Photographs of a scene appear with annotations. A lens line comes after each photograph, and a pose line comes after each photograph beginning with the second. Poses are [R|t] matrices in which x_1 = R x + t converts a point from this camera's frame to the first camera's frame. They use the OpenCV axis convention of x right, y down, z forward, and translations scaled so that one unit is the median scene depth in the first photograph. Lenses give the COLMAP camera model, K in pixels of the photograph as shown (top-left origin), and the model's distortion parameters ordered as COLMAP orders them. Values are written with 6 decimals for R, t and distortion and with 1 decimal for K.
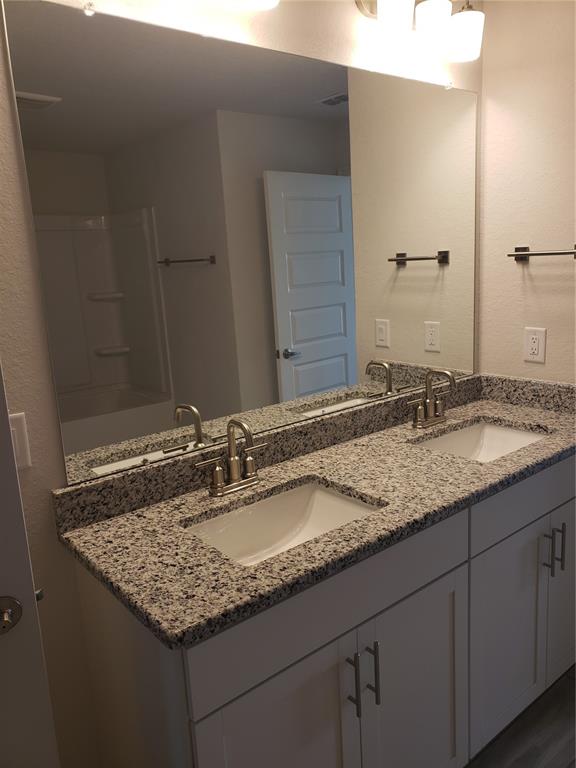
lens RADIAL K [[602.9, 0, 288.0], [0, 602.9, 384.0], [0, 0, 1]] dist [-0.000736, -0.000865]
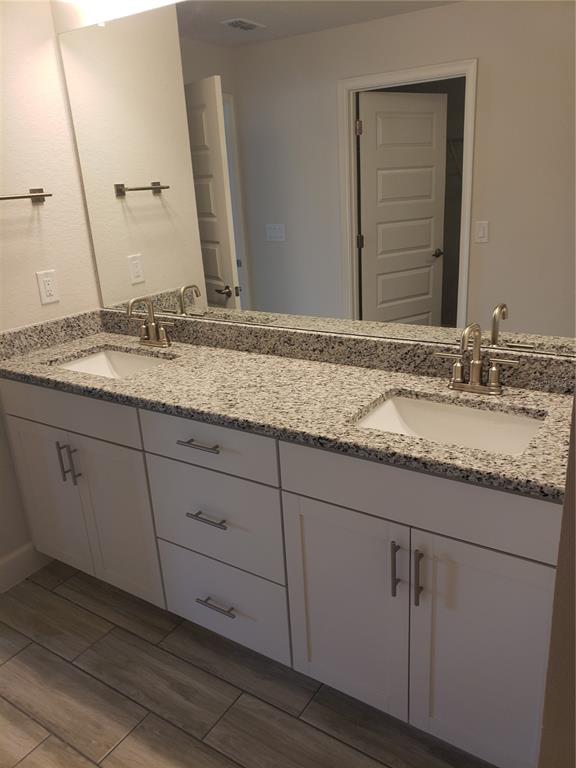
lens RADIAL K [[602.9, 0, 288.0], [0, 602.9, 384.0], [0, 0, 1]] dist [-0.000736, -0.000865]
pose [[-0.295602, -0.259179, 0.919481, -0.822229], [0.250158, 0.907908, 0.336340, -0.179048], [-0.921977, 0.329438, -0.203543, 1.028456]]
